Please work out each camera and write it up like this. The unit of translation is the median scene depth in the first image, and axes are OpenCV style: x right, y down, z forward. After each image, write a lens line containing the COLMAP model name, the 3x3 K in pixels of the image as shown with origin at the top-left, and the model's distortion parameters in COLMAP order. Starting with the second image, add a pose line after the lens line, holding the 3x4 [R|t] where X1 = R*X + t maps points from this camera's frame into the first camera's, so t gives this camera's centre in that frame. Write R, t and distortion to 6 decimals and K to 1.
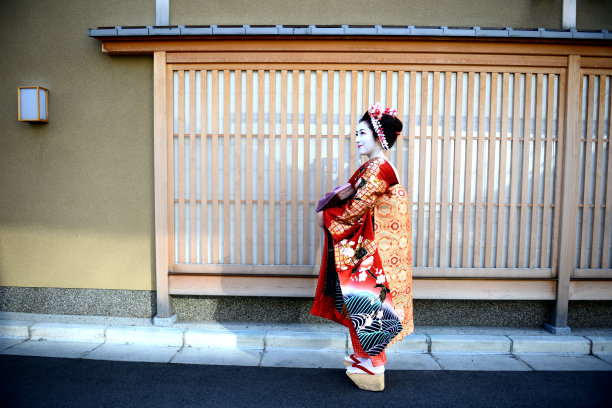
lens RADIAL K [[431.1, 0, 303.8], [0, 431.1, 204.5], [0, 0, 1]] dist [-0.035731, -0.007302]
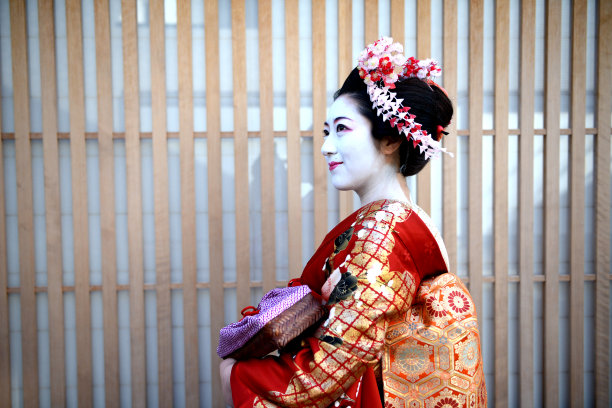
lens RADIAL K [[618.7, 0, 303.0], [0, 618.7, 204.7], [0, 0, 1]] dist [0.018983, 0.000000]
pose [[0.997030, -0.026049, 0.072476, 0.068482], [0.027716, 0.999372, -0.022097, -0.097771], [-0.071855, 0.024040, 0.997125, 0.505885]]
